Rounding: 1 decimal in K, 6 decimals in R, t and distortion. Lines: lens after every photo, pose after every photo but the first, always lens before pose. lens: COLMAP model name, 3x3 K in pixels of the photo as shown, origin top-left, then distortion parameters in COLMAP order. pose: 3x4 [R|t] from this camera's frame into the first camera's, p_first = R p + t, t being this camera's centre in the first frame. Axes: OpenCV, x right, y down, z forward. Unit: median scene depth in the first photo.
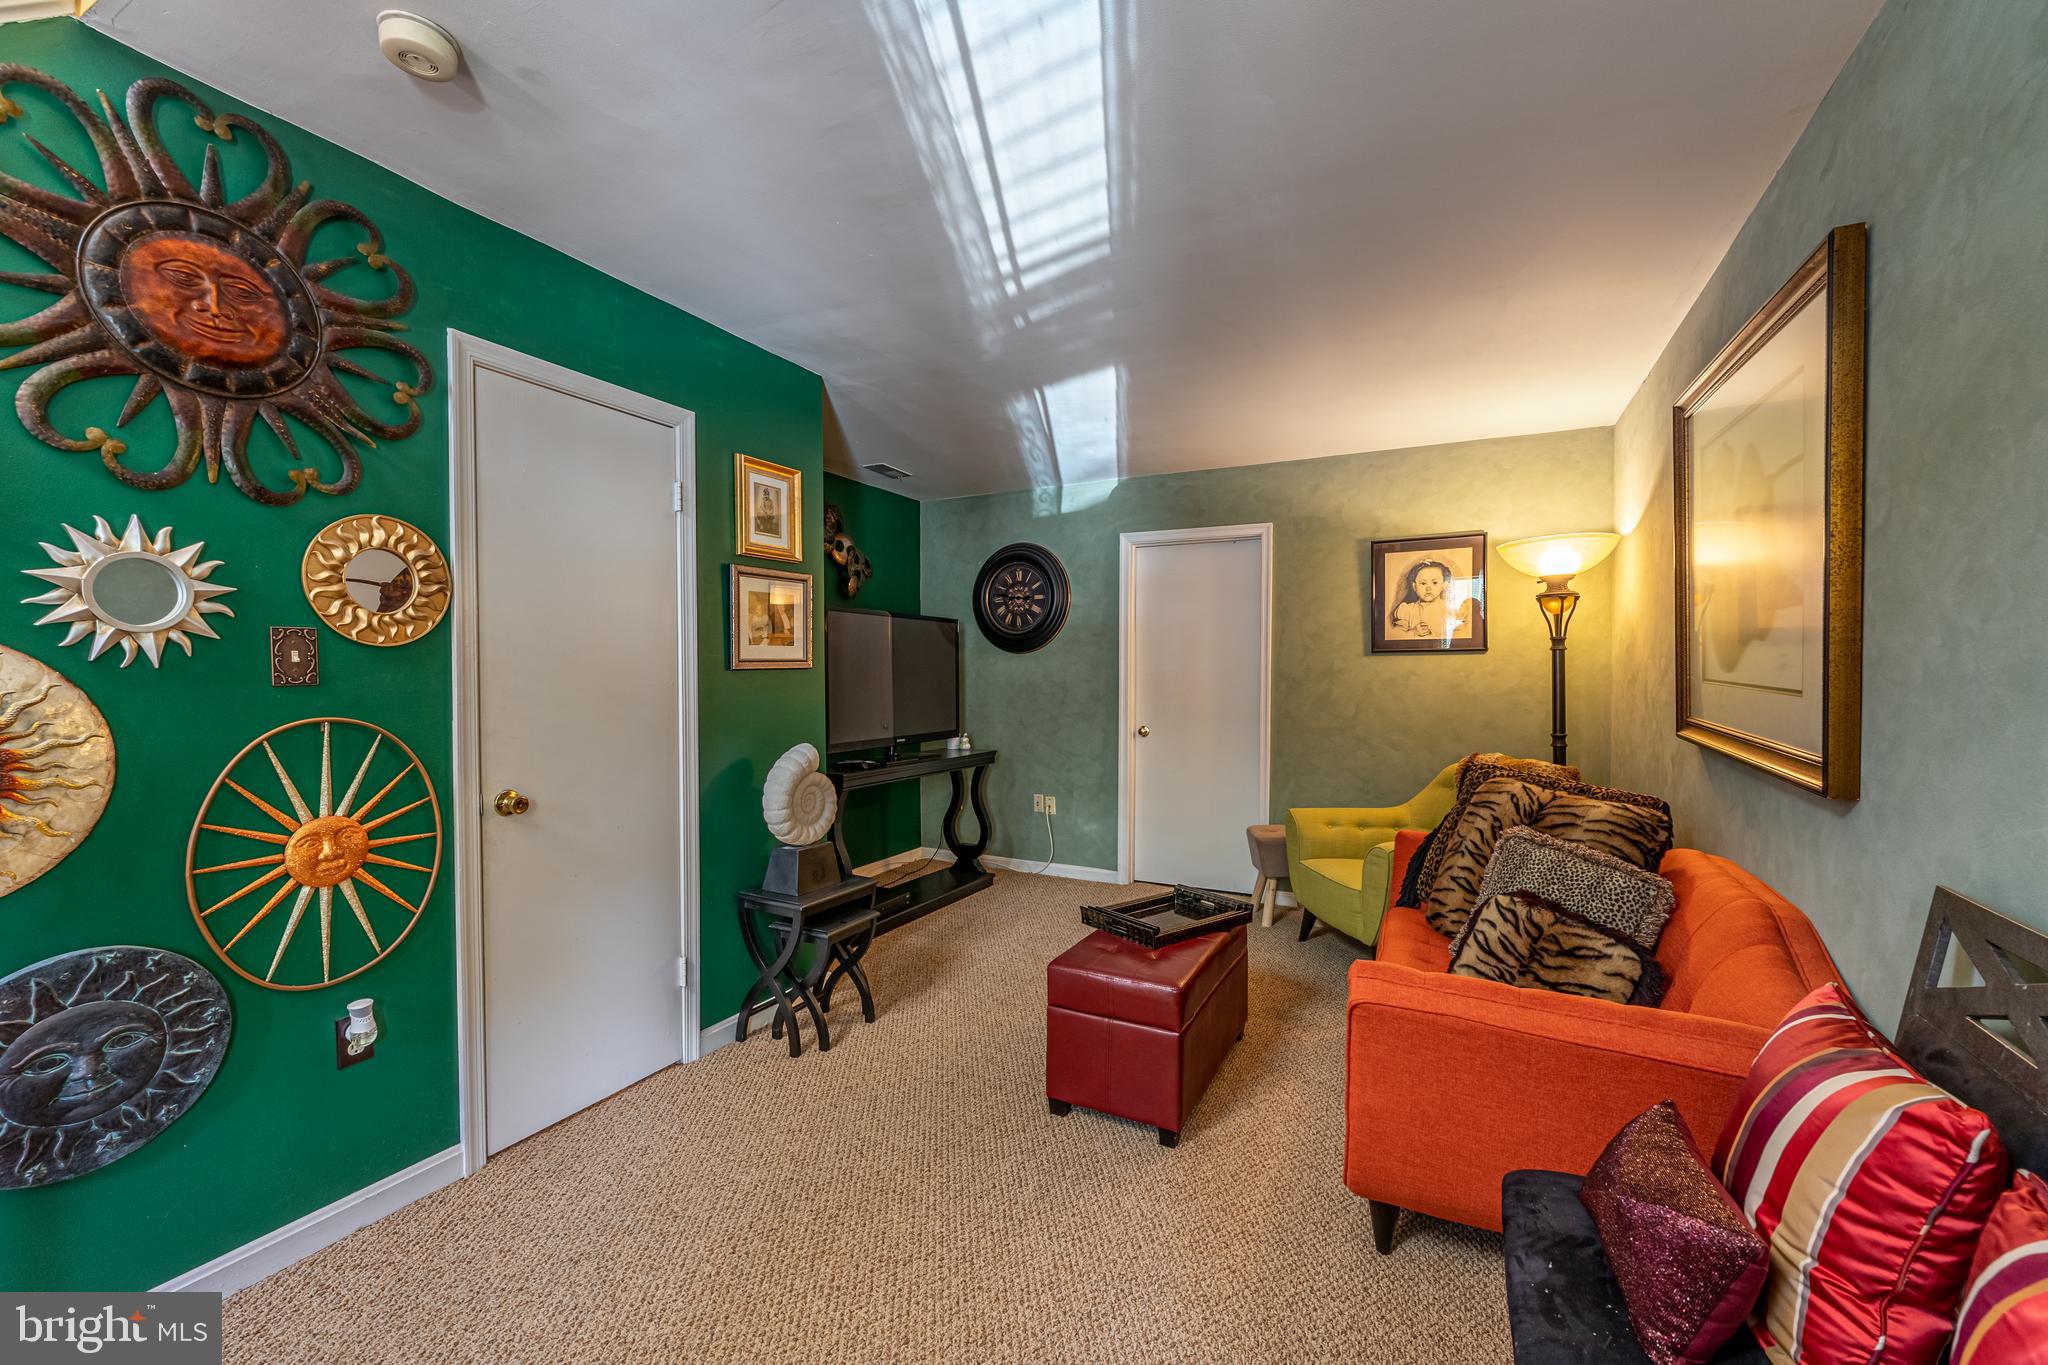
lens RADIAL K [[835.9, 0, 1029.0], [0, 835.9, 688.8], [0, 0, 1]] dist [0.000375, -0.000481]
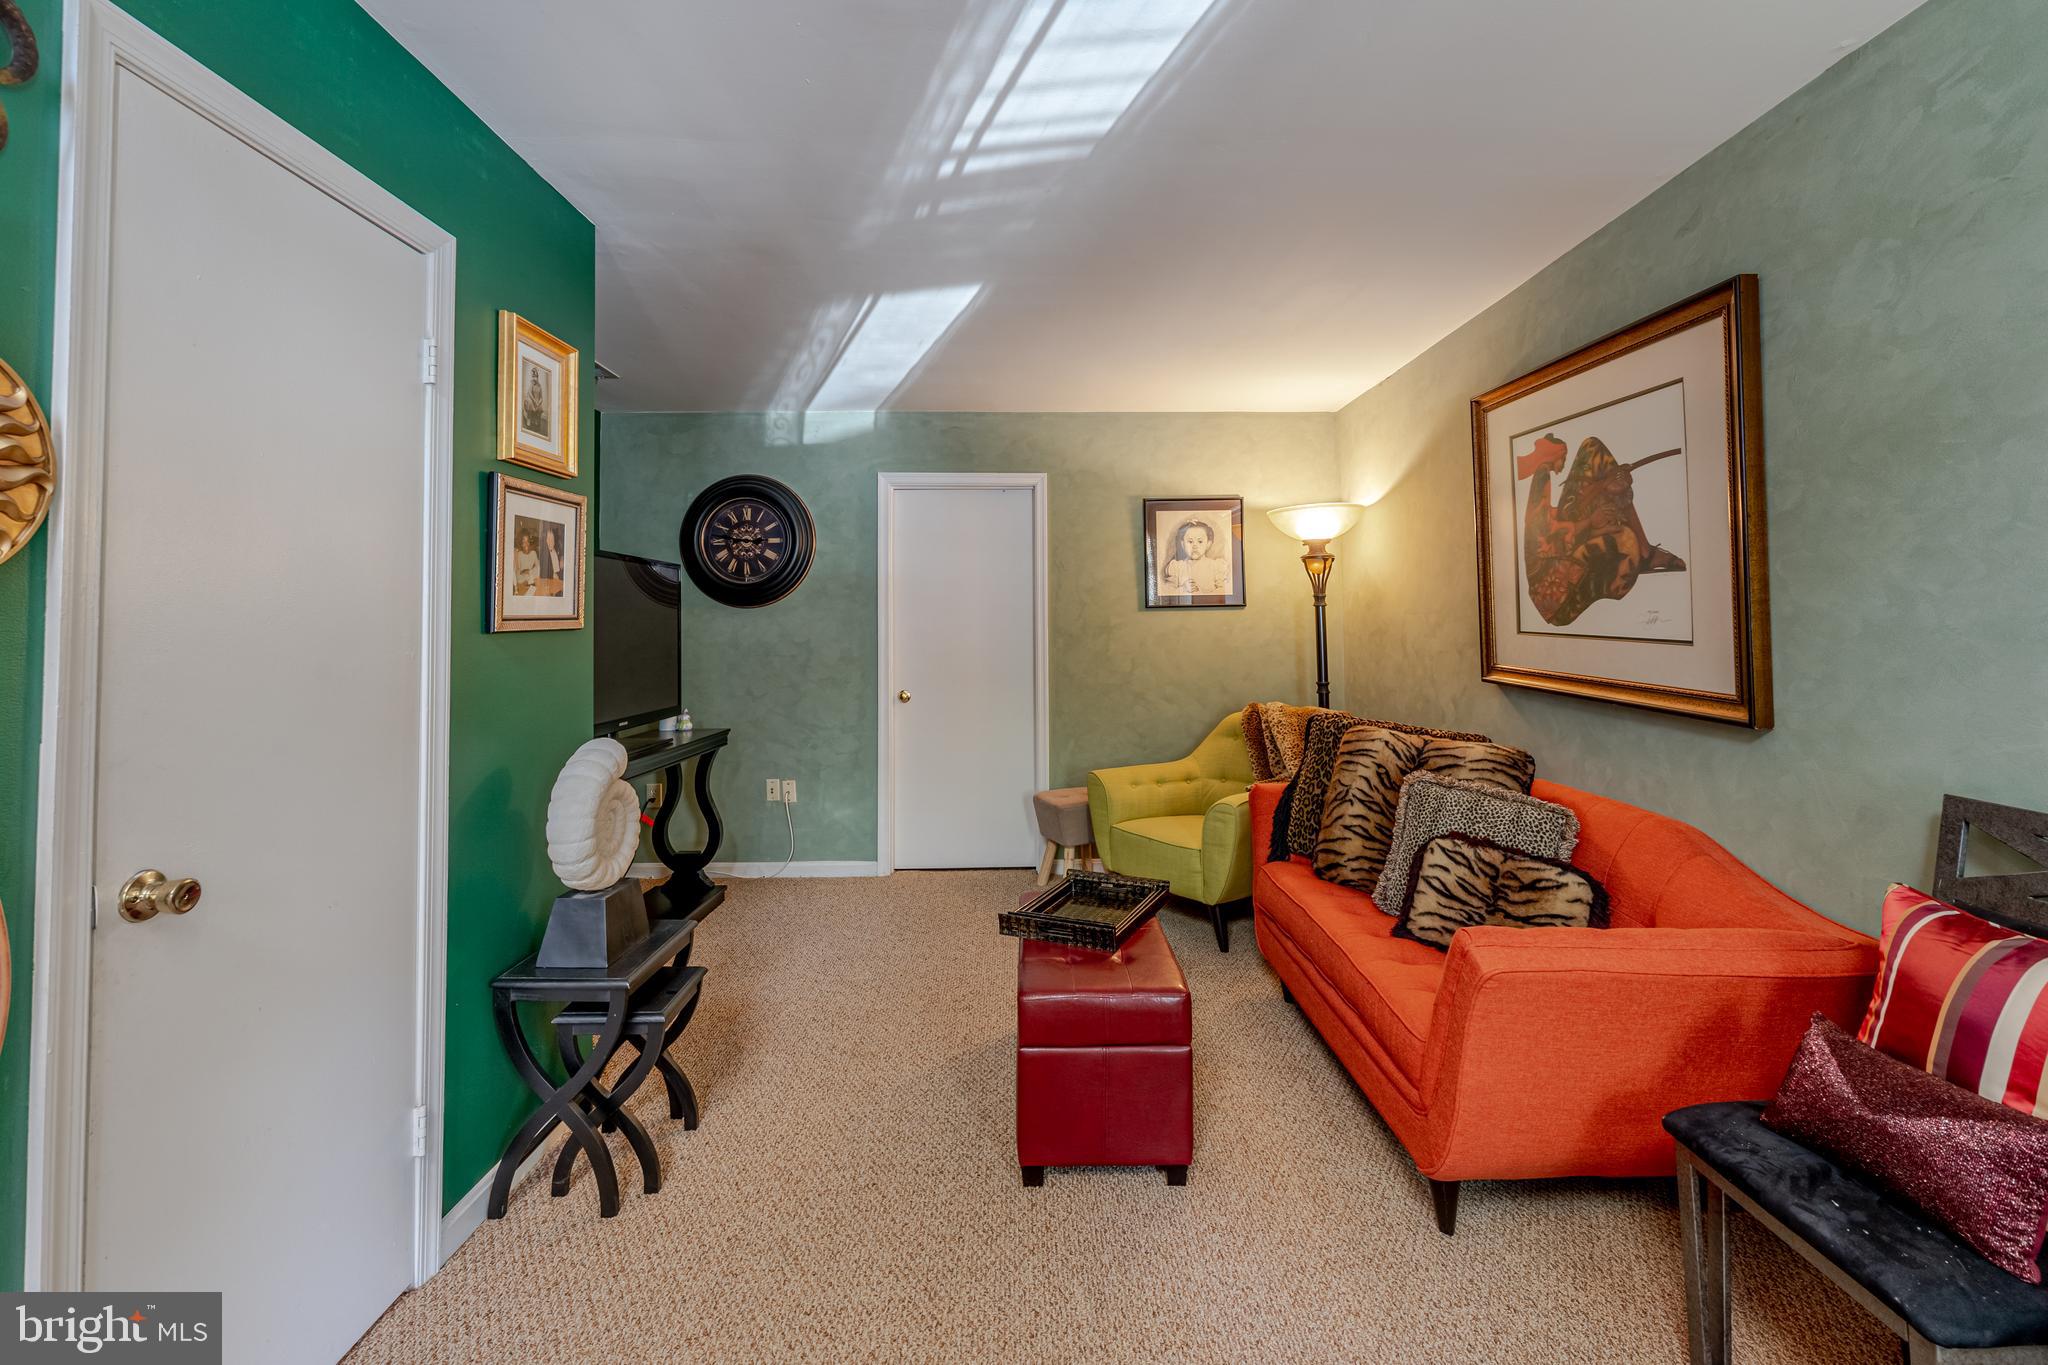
lens RADIAL K [[871.7, 0, 960.1], [0, 871.7, 590.1], [0, 0, 1]] dist [0.000182, -0.000247]
pose [[0.878530, 0.011837, 0.477540, -0.346175], [0.017951, 0.998169, -0.057766, -0.009649], [-0.477349, 0.059321, 0.876709, 0.215675]]
